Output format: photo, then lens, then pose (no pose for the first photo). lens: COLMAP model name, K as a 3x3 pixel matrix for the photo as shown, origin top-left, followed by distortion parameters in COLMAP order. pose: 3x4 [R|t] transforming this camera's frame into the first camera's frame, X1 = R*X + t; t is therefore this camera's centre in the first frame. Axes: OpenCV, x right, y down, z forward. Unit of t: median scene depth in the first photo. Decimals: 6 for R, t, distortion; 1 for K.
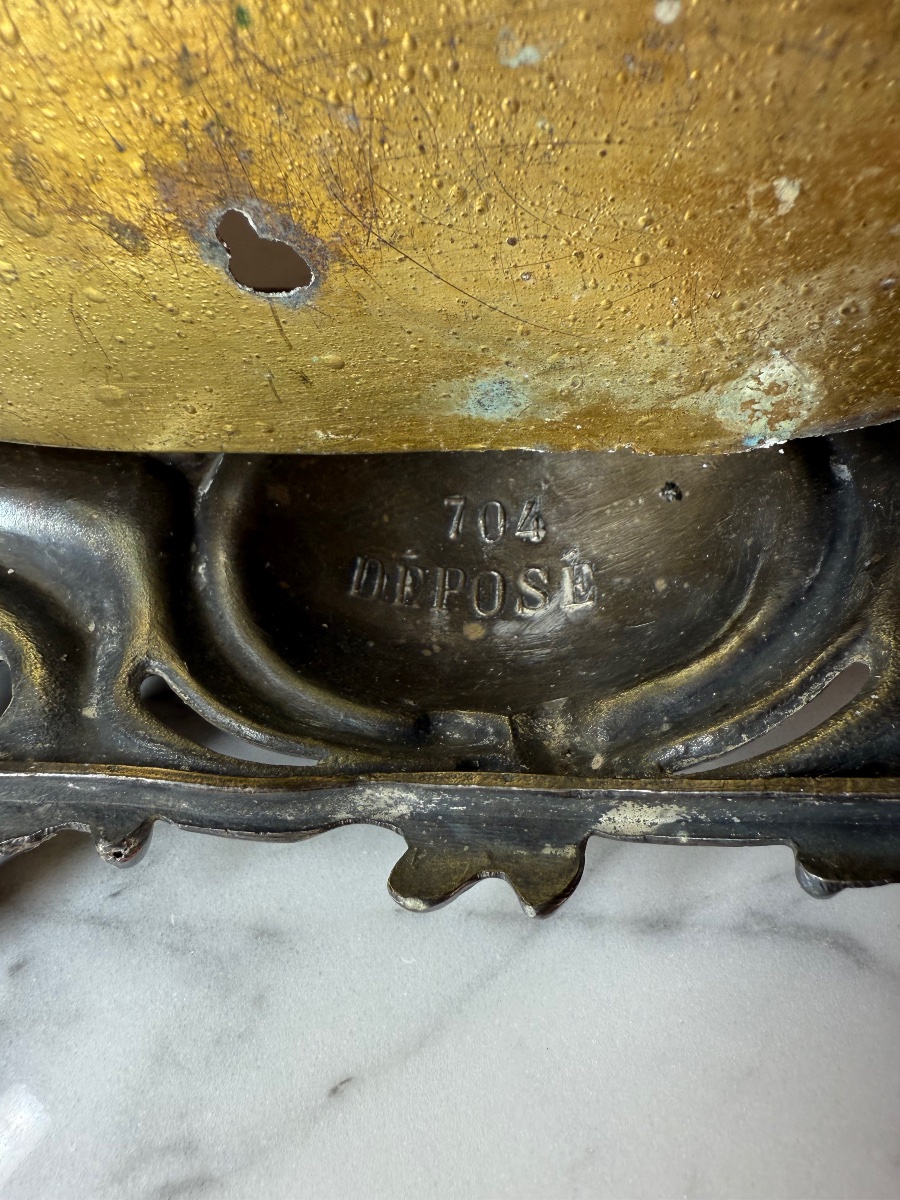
lens RADIAL K [[931.6, 0, 438.2], [0, 931.6, 592.1], [0, 0, 1]] dist [0.000606, -0.004351]
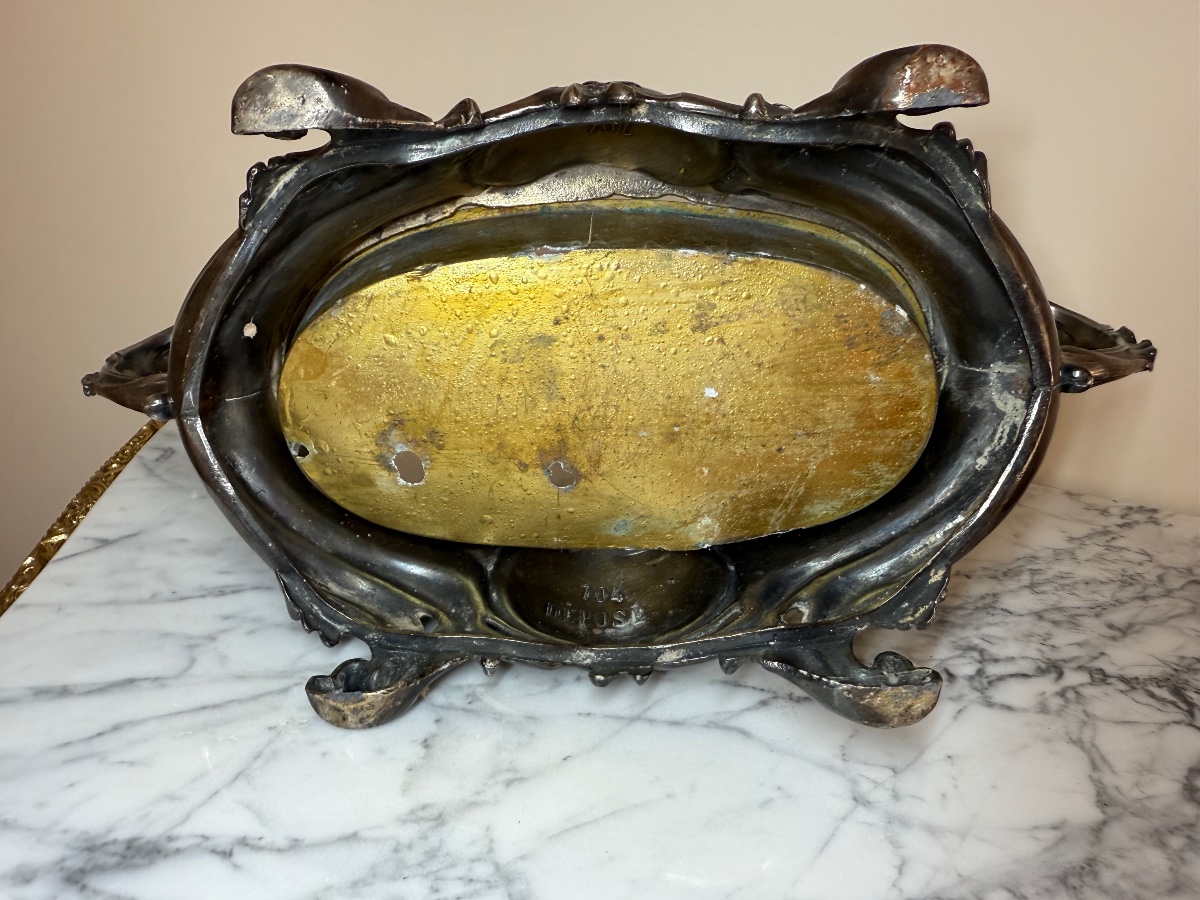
lens RADIAL K [[845.6, 0, 595.0], [0, 845.6, 453.6], [0, 0, 1]] dist [0.027306, -0.001202]
pose [[0.980858, 0.097122, 0.168774, -0.544668], [-0.010125, 0.890999, -0.453891, 0.890627], [-0.194461, 0.443494, 0.874927, -1.625372]]
